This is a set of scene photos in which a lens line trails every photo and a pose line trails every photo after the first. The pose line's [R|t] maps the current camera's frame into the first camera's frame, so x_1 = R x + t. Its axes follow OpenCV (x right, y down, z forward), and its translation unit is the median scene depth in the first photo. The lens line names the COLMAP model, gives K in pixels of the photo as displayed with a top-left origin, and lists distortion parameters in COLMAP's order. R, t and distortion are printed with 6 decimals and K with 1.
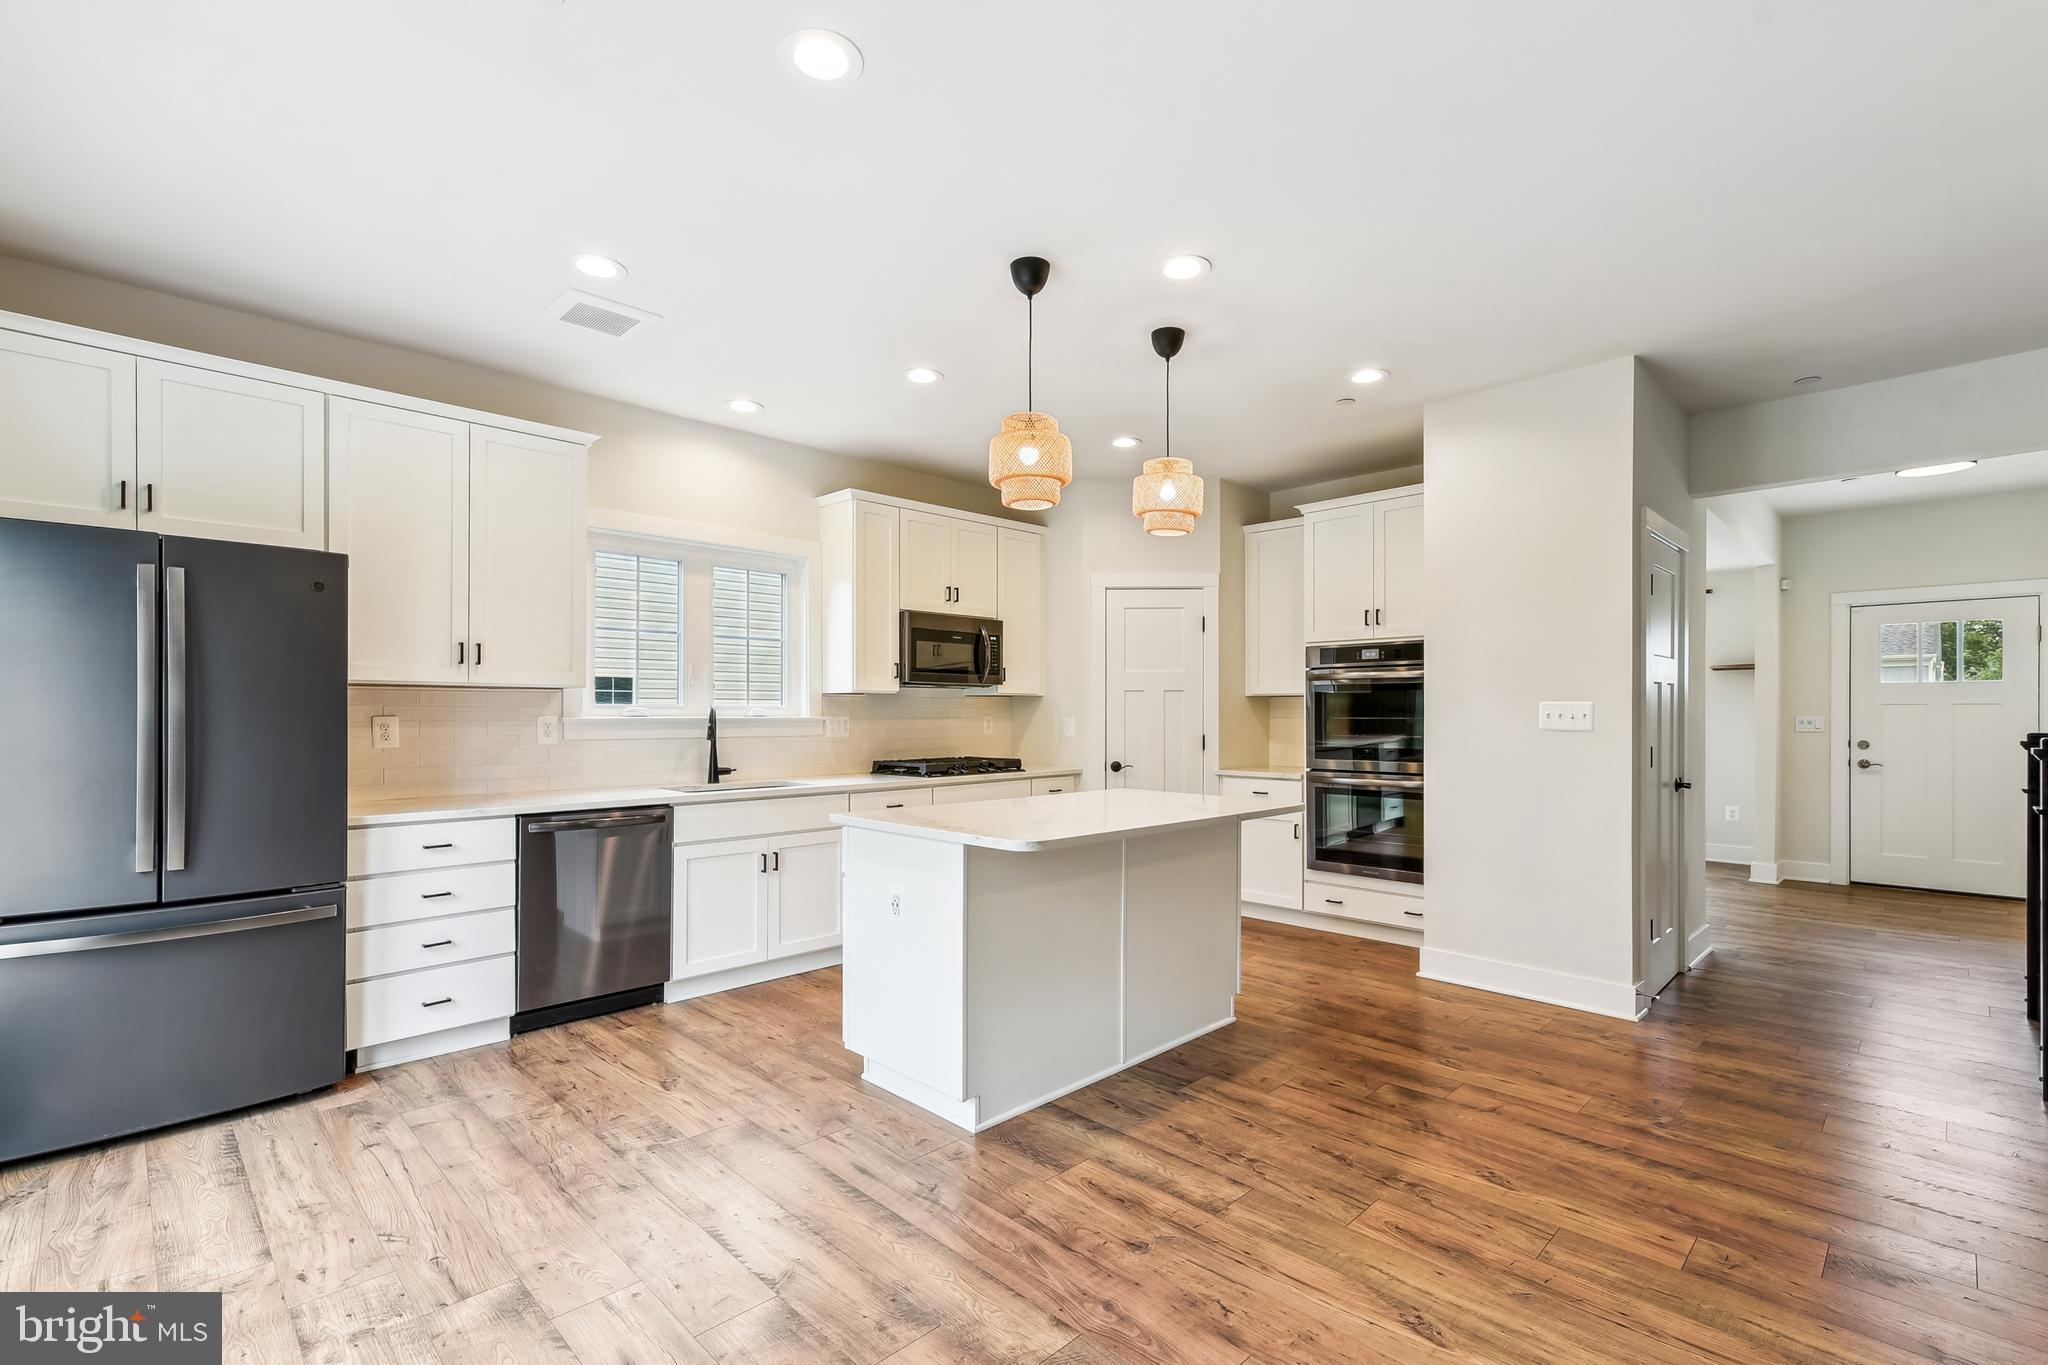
lens RADIAL K [[931.1, 0, 974.9], [0, 931.1, 706.5], [0, 0, 1]] dist [0.008066, -0.000352]
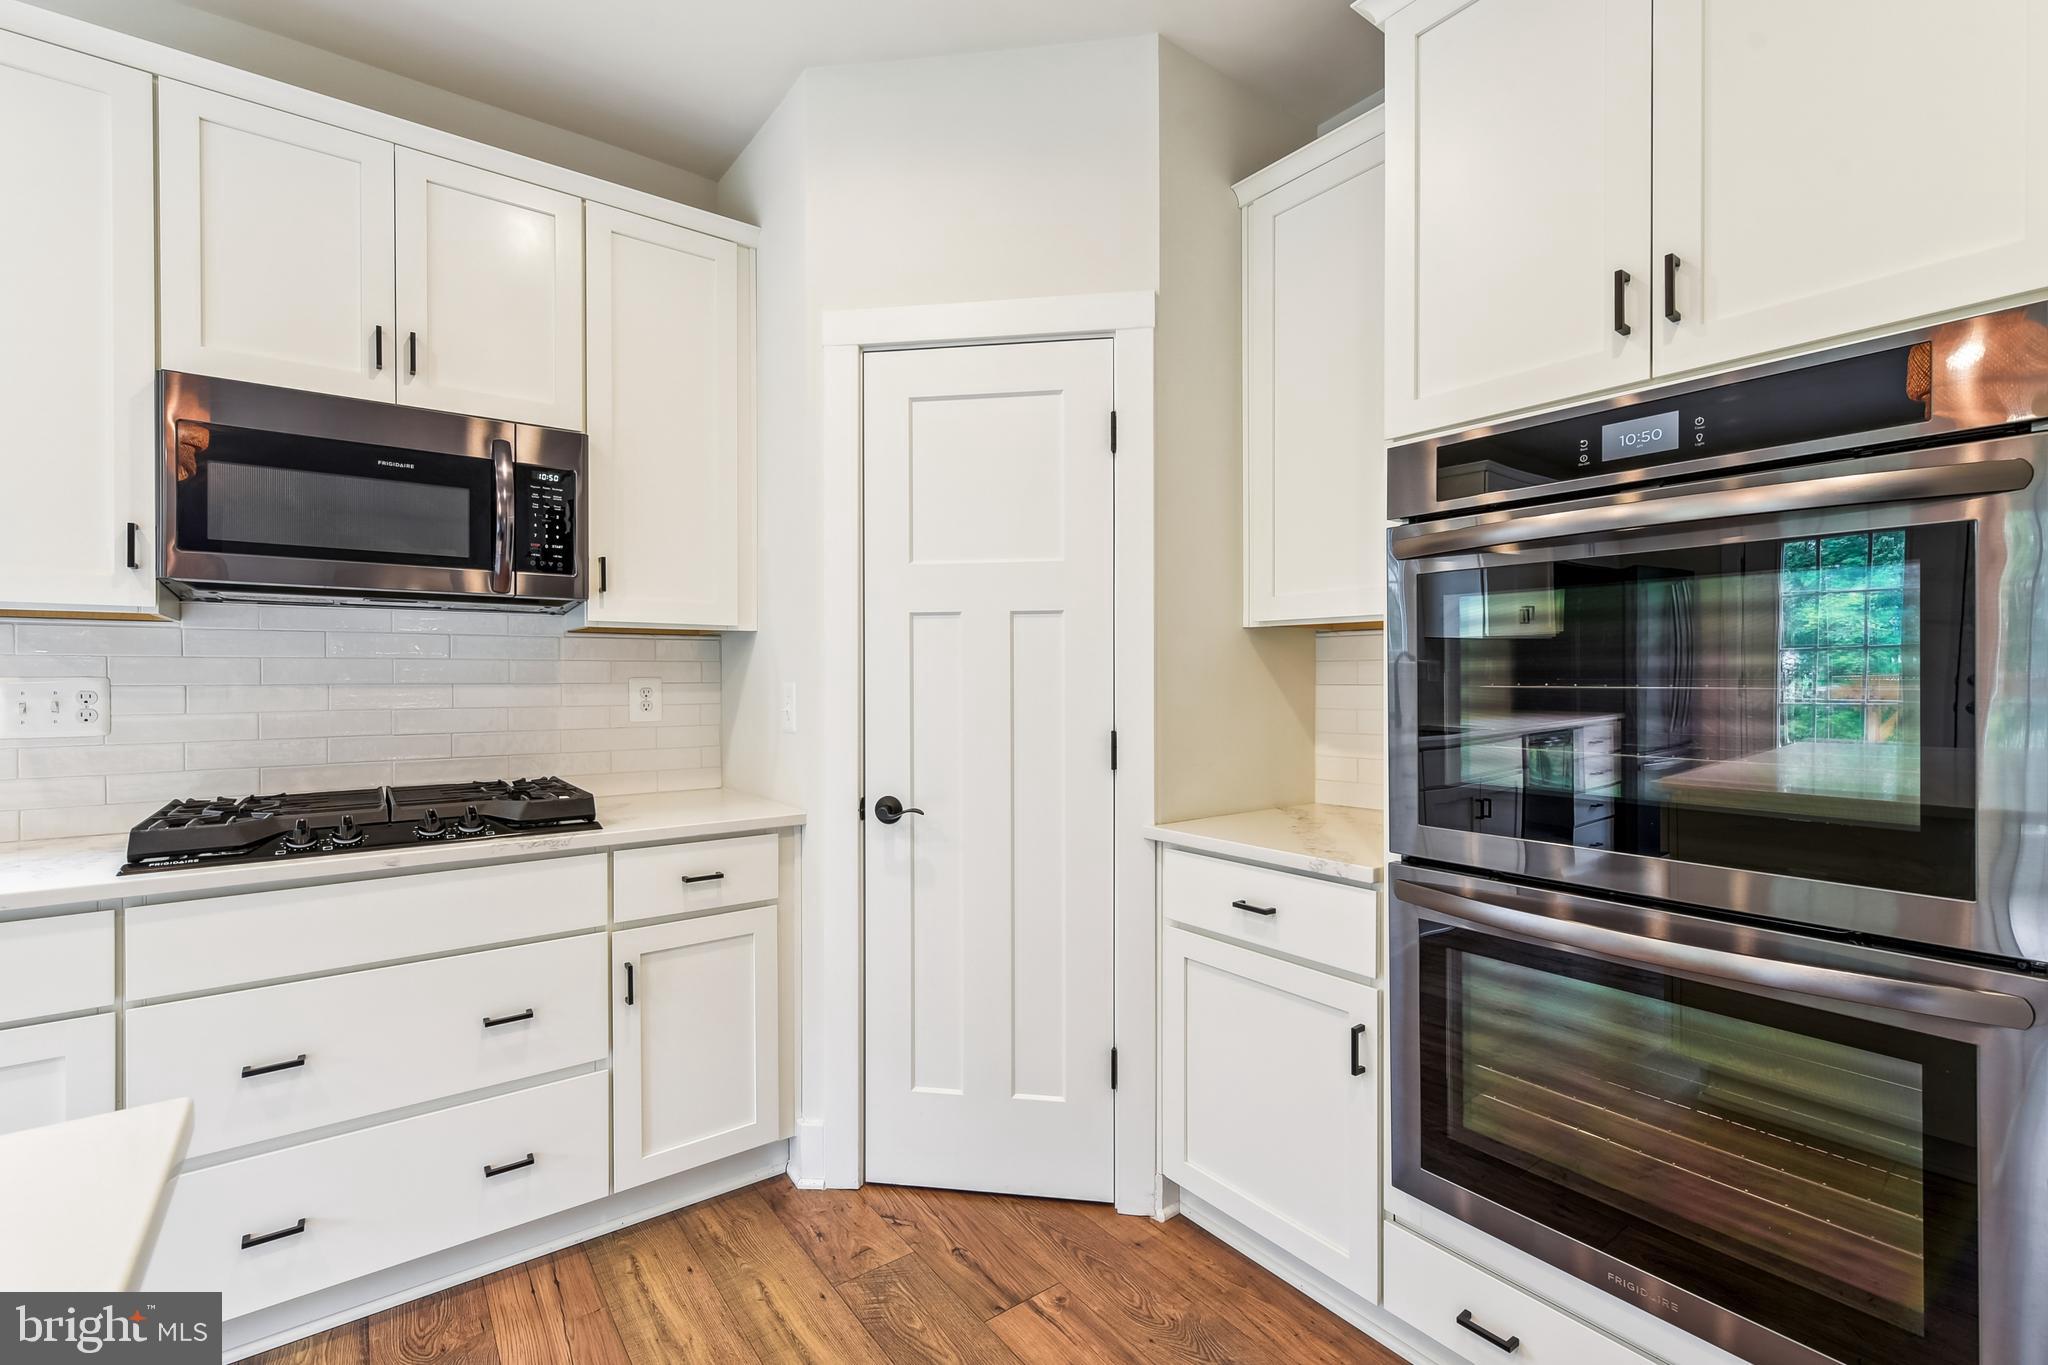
lens RADIAL K [[931.1, 0, 986.0], [0, 931.1, 679.9], [0, 0, 1]] dist [0.008066, -0.000352]
pose [[0.991497, -0.000265, -0.130132, 0.265256], [0.000926, 0.999987, 0.005020, 0.009391], [0.130129, -0.005097, 0.991484, 0.683865]]
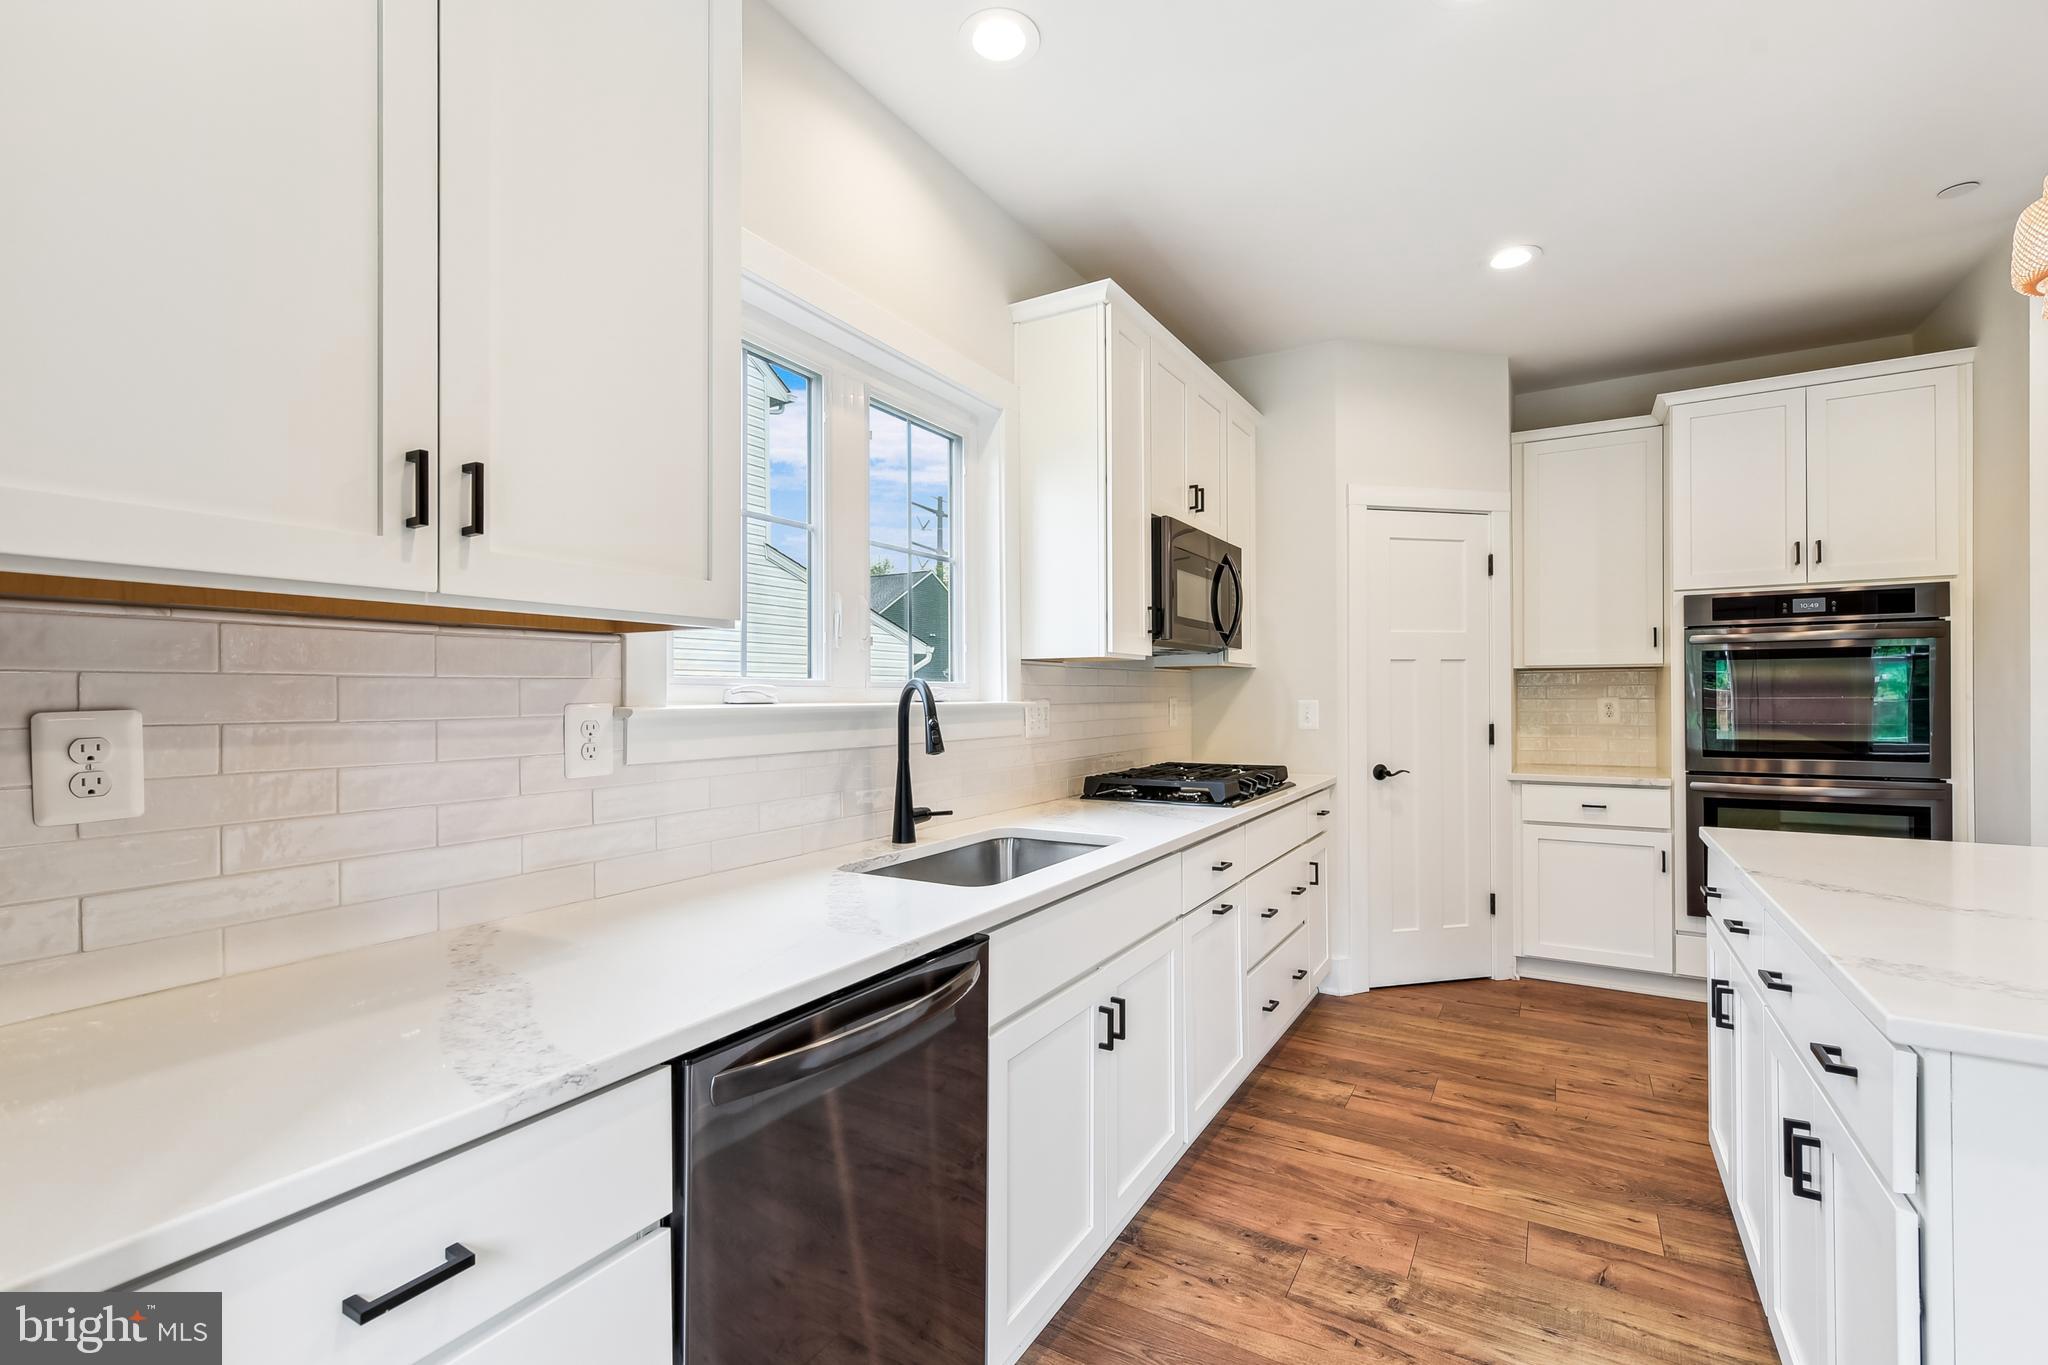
lens RADIAL K [[931.1, 0, 1023.5], [0, 931.1, 689.4], [0, 0, 1]] dist [0.008066, -0.000352]
pose [[0.965811, -0.003292, 0.259227, -0.301504], [0.002989, 0.999994, 0.001564, 0.003174], [-0.259231, -0.000736, 0.965815, 0.456618]]
